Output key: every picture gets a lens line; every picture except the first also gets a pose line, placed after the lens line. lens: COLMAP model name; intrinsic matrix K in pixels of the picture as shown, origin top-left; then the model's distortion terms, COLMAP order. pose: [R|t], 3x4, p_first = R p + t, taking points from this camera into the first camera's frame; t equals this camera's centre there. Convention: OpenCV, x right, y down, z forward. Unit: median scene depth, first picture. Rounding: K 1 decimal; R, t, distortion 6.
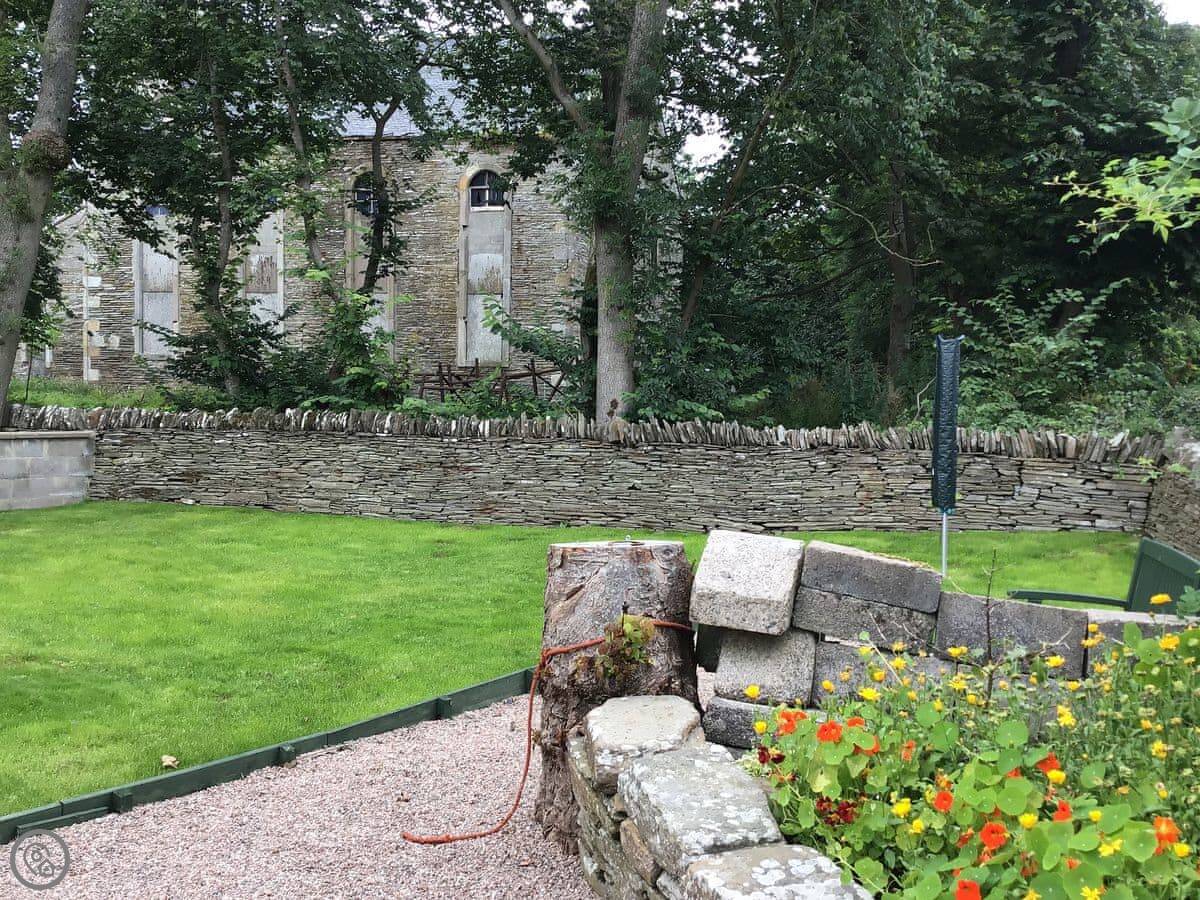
lens RADIAL K [[1179.0, 0, 625.1], [0, 1179.0, 469.9], [0, 0, 1]] dist [0.142886, -0.313060]
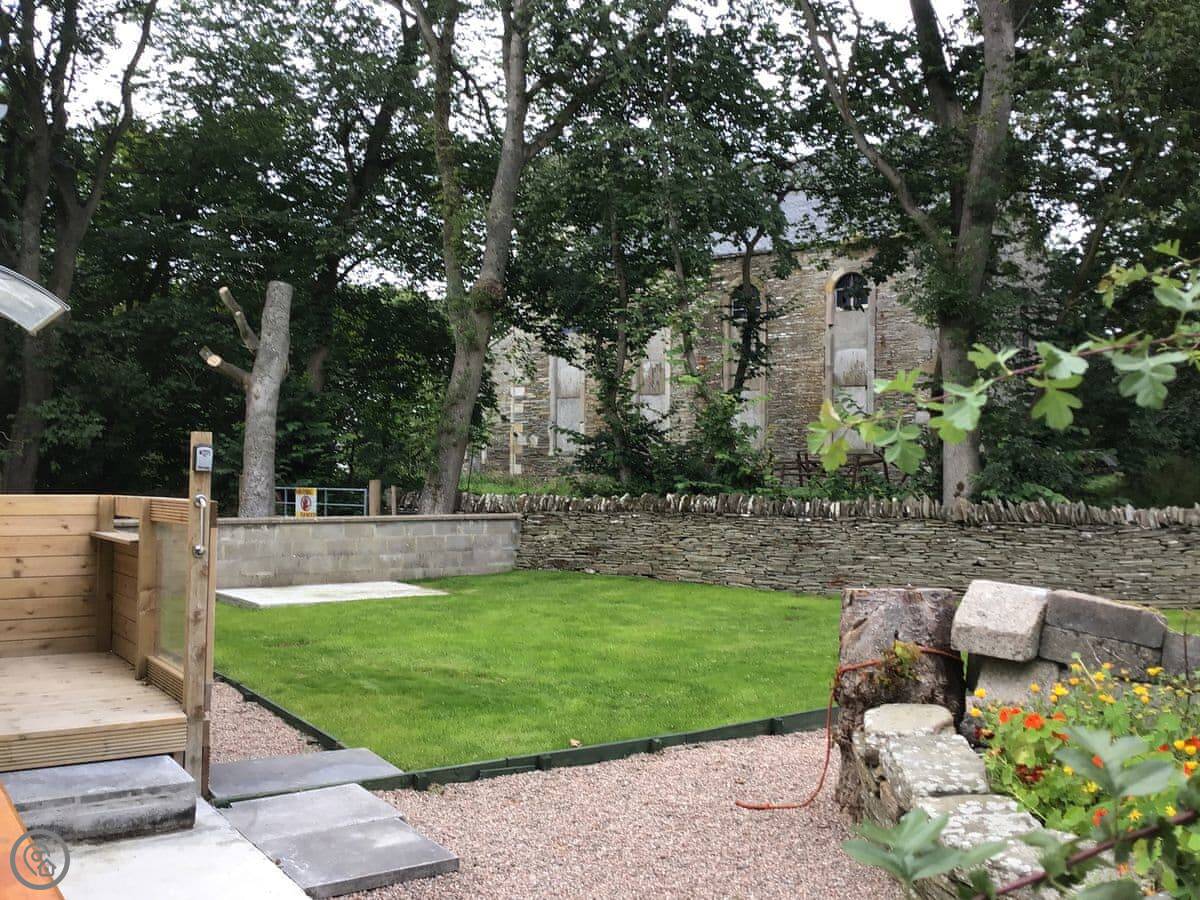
lens RADIAL K [[1179.0, 0, 625.1], [0, 1179.0, 469.9], [0, 0, 1]] dist [0.142886, -0.313060]
pose [[0.948646, -0.017020, -0.315880, 0.047826], [-0.006493, 0.997294, -0.073235, 0.011273], [0.316272, 0.071526, 0.945968, -0.128424]]
